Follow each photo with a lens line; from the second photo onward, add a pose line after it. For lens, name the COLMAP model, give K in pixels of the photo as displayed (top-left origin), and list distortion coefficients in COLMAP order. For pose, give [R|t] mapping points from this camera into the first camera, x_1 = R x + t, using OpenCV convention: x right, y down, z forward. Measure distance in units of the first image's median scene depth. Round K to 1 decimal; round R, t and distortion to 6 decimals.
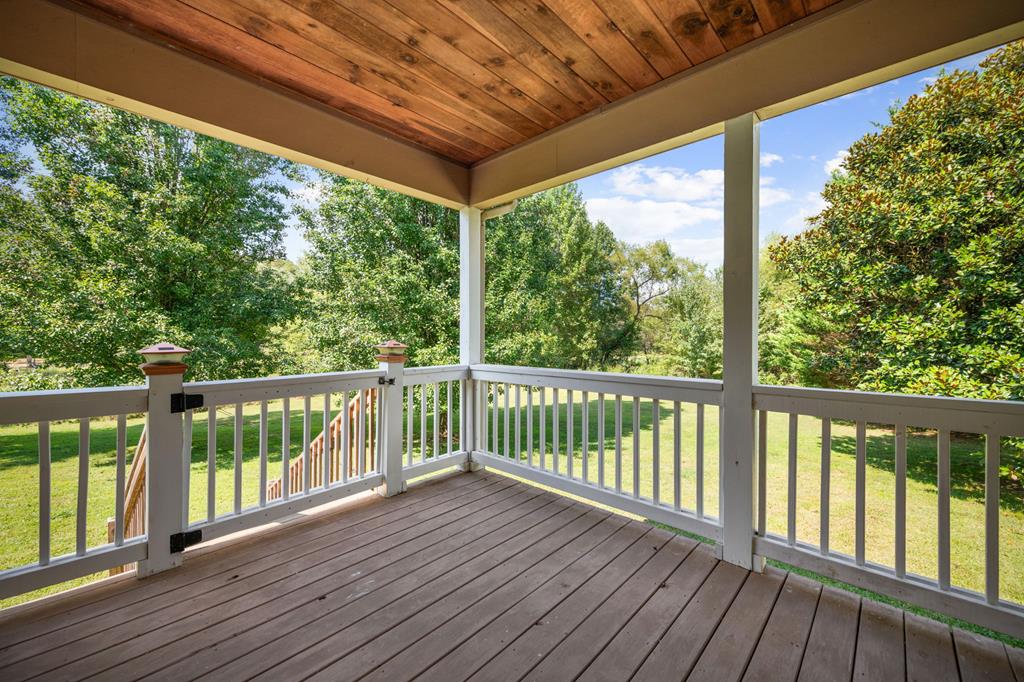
lens RADIAL K [[402.7, 0, 509.3], [0, 402.7, 337.7], [0, 0, 1]] dist [0.009011, -0.001955]
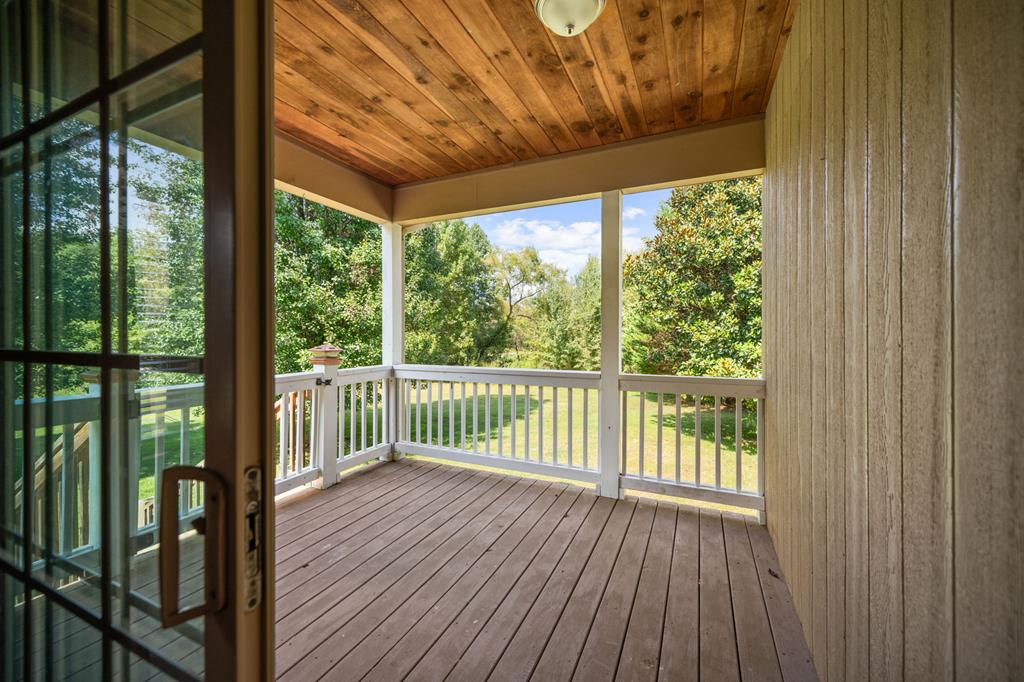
lens RADIAL K [[402.7, 0, 512.6], [0, 402.7, 336.9], [0, 0, 1]] dist [0.009011, -0.001955]
pose [[0.948029, -0.001622, 0.318179, -0.123419], [0.000274, 0.999991, 0.004282, -0.013892], [-0.318183, -0.003973, 0.948021, -0.143484]]
